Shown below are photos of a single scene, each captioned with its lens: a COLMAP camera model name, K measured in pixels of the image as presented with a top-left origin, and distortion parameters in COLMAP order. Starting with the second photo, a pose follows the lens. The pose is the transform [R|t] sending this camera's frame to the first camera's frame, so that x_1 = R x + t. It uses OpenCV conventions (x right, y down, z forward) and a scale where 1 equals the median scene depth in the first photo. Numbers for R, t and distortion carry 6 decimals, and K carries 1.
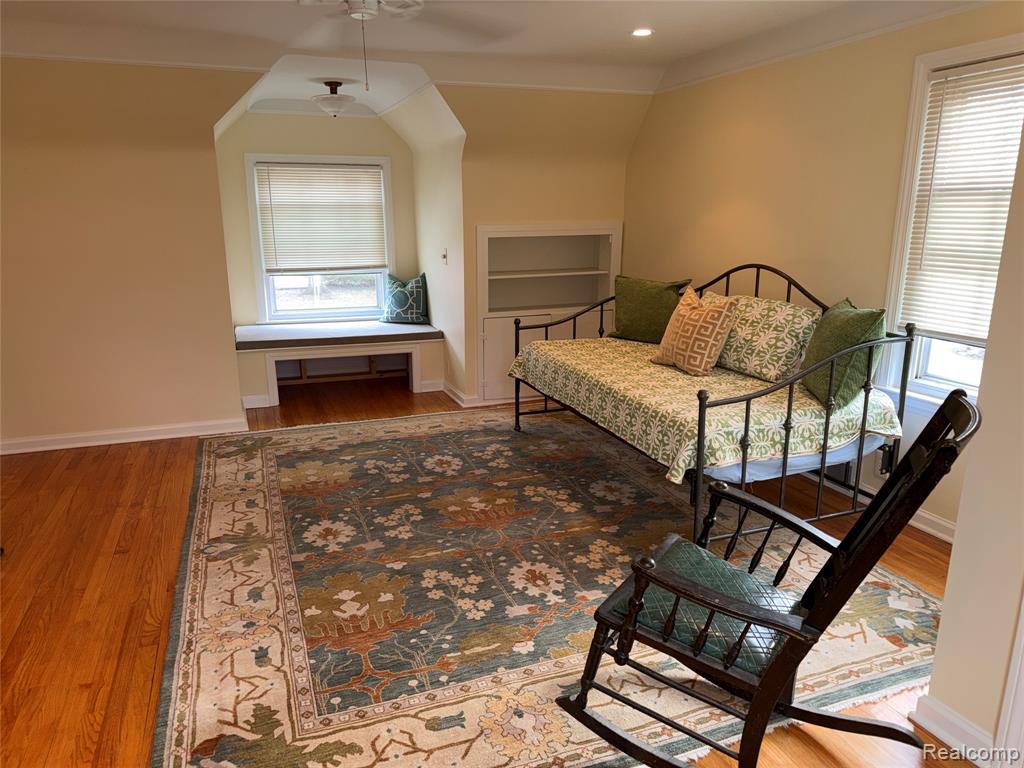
lens RADIAL K [[720.4, 0, 512.8], [0, 720.4, 388.0], [0, 0, 1]] dist [0.037038, -0.048550]
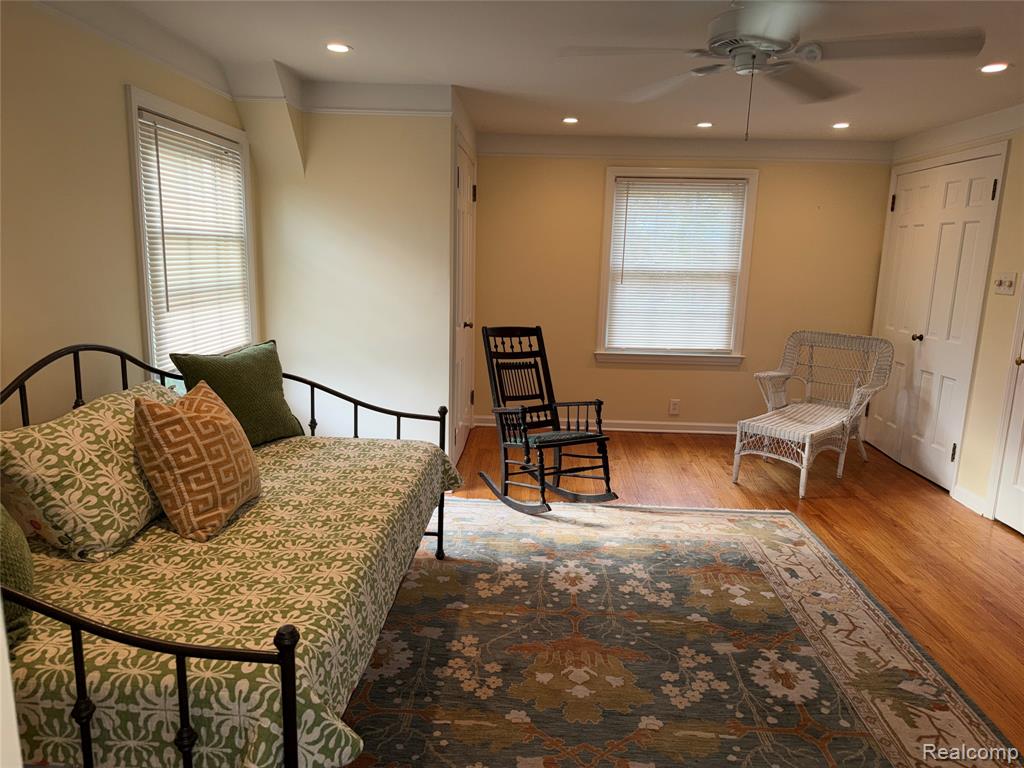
lens RADIAL K [[720.4, 0, 508.8], [0, 720.4, 380.3], [0, 0, 1]] dist [0.037038, -0.048550]
pose [[-0.916572, -0.098652, 0.387510, -0.272326], [0.067788, 0.916728, 0.393718, -0.457961], [-0.394083, 0.387140, -0.833560, 1.774270]]
